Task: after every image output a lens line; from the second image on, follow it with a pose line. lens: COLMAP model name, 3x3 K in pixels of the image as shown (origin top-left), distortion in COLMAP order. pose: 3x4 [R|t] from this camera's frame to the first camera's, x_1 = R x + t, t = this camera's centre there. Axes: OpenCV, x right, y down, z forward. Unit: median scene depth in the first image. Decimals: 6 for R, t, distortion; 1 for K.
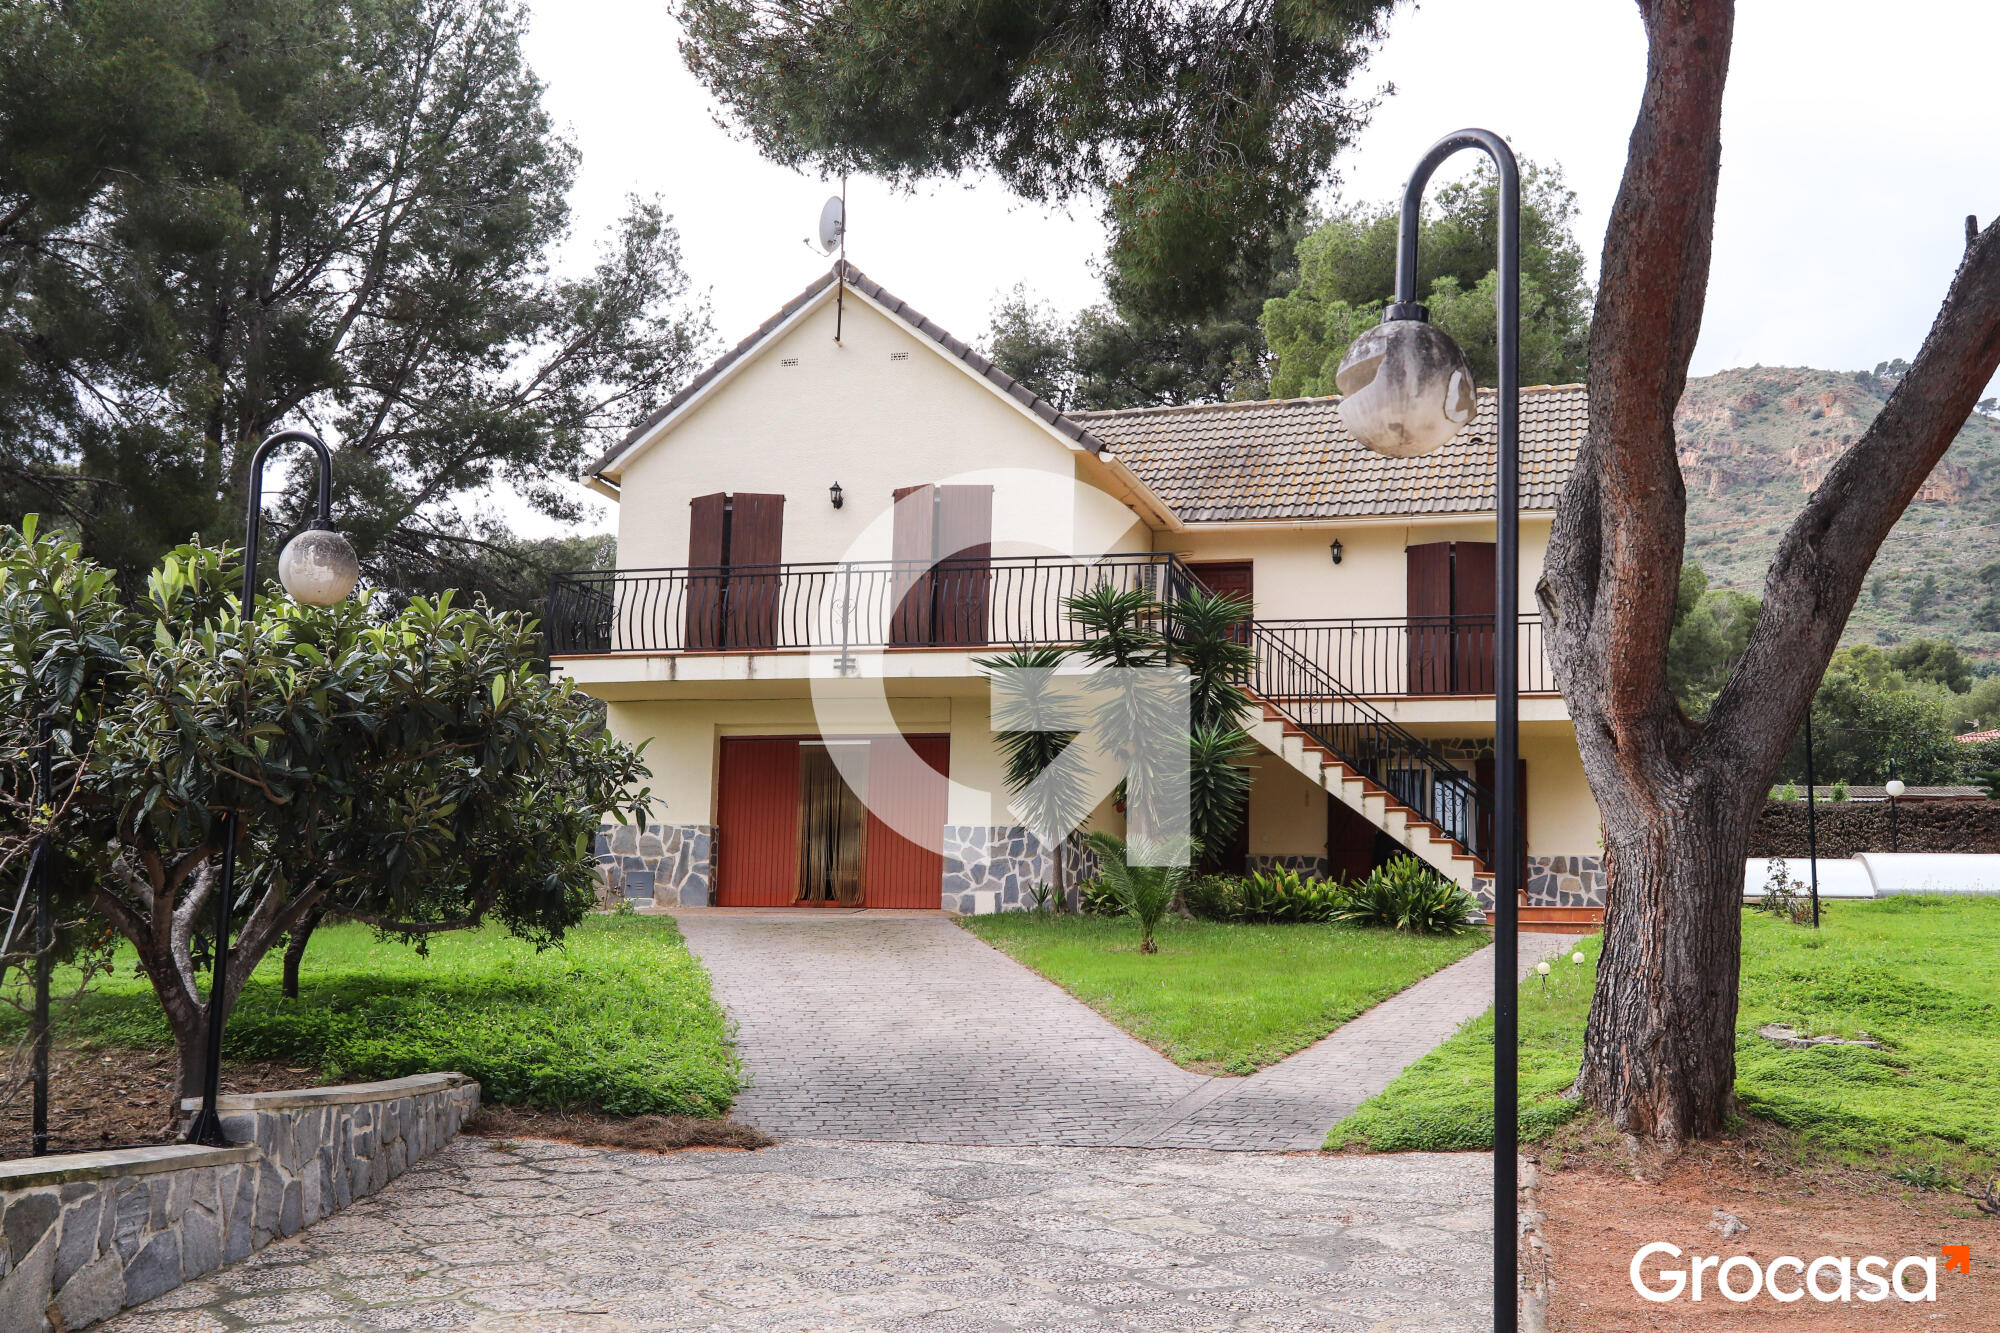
lens RADIAL K [[2419.7, 0, 1000.0], [0, 2419.7, 666.5], [0, 0, 1]] dist [0.081176, 0.008964]
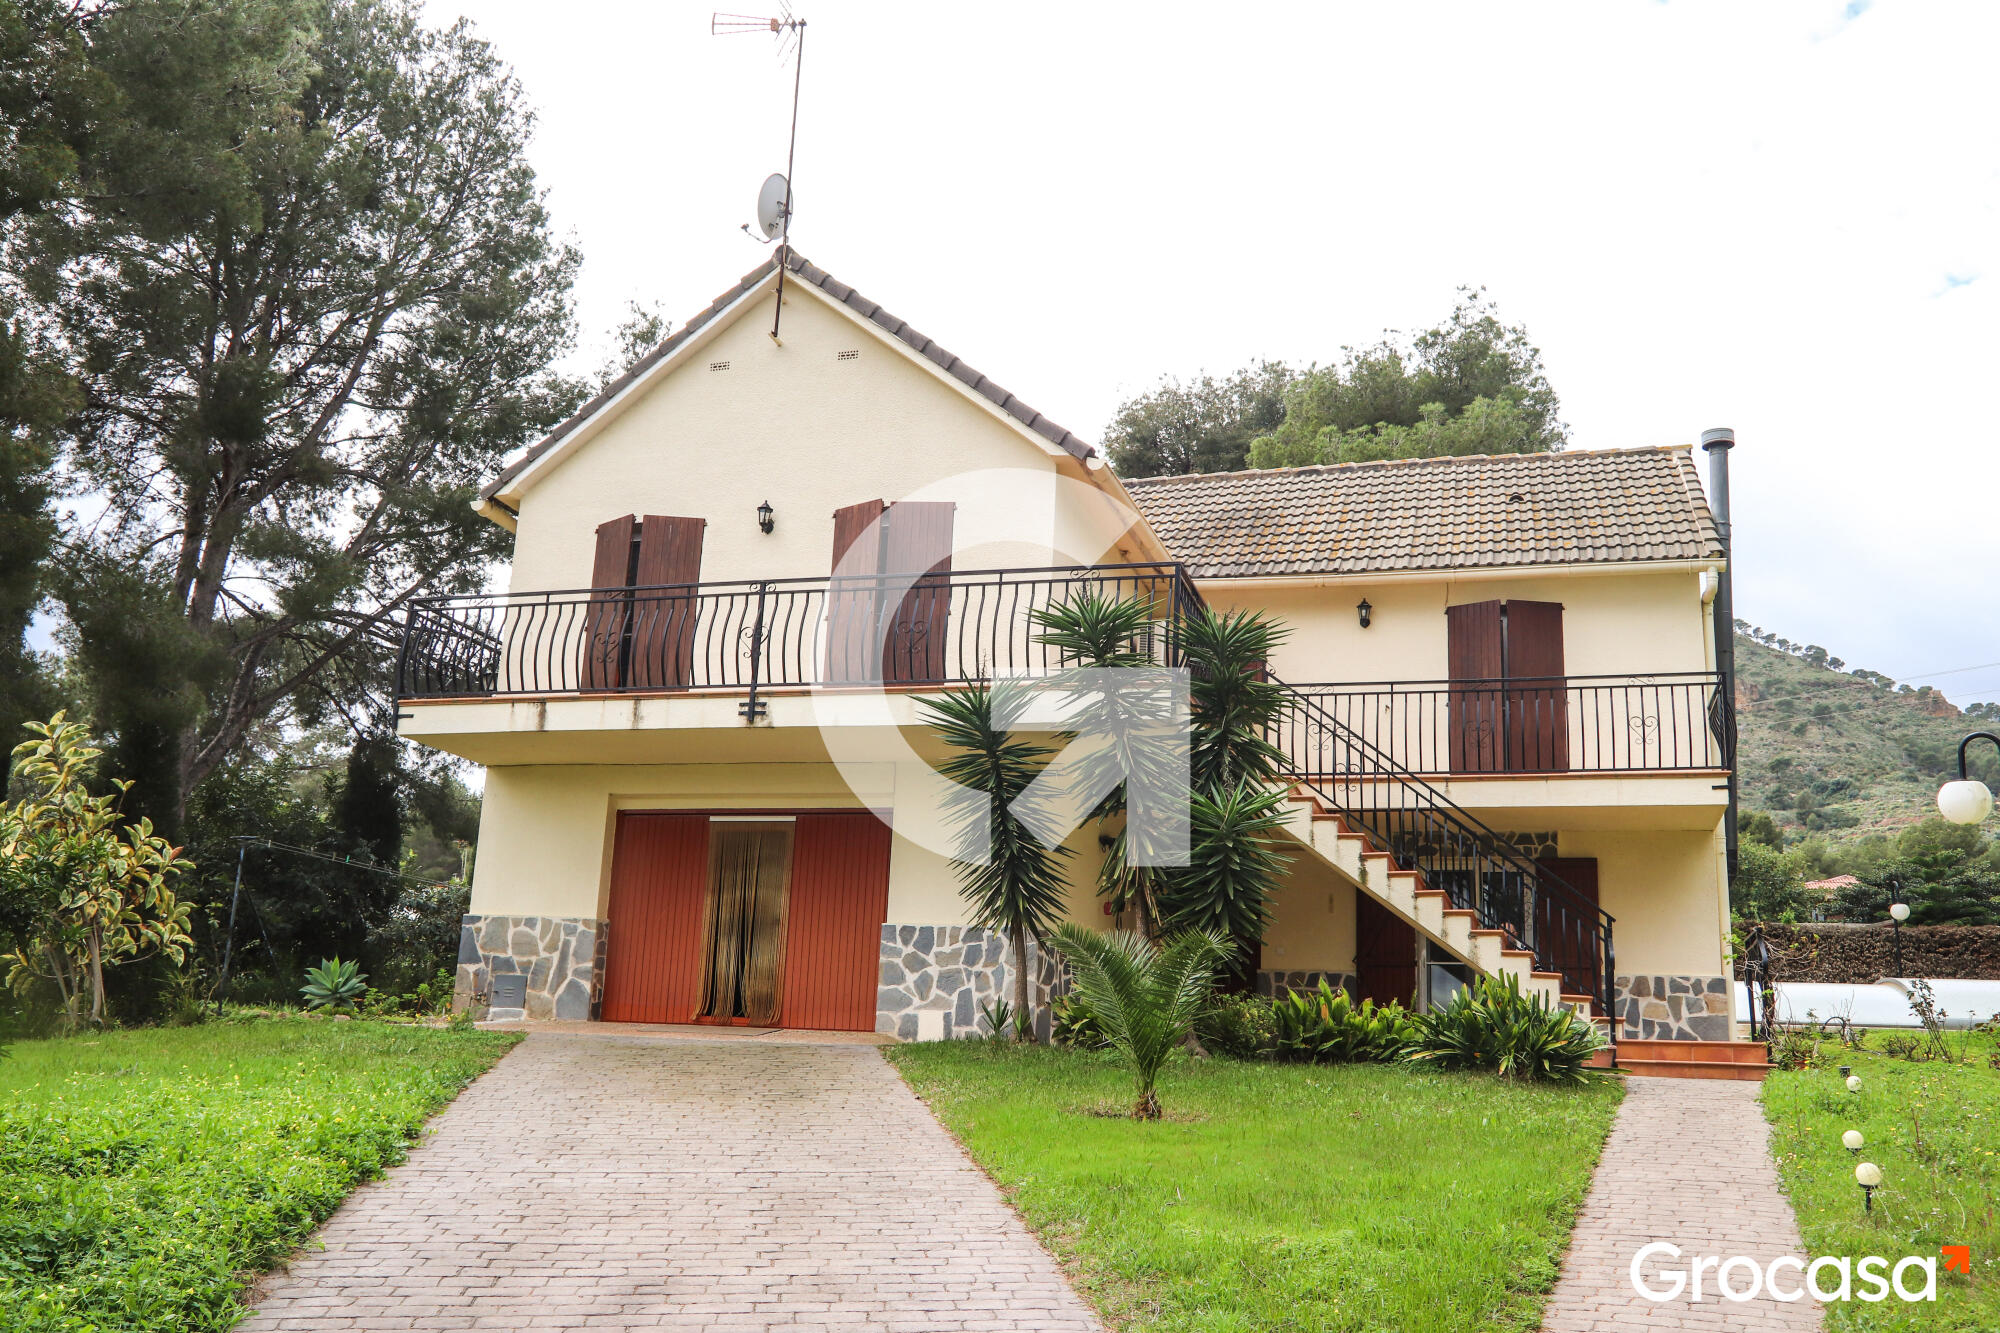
lens RADIAL K [[1759.6, 0, 1000.0], [0, 1759.6, 666.5], [0, 0, 1]] dist [-0.080484, 0.135719]
pose [[0.999757, 0.016106, -0.015068, 0.021649], [-0.017482, 0.995213, -0.096158, 0.035694], [0.013447, 0.096398, 0.995252, 0.416098]]
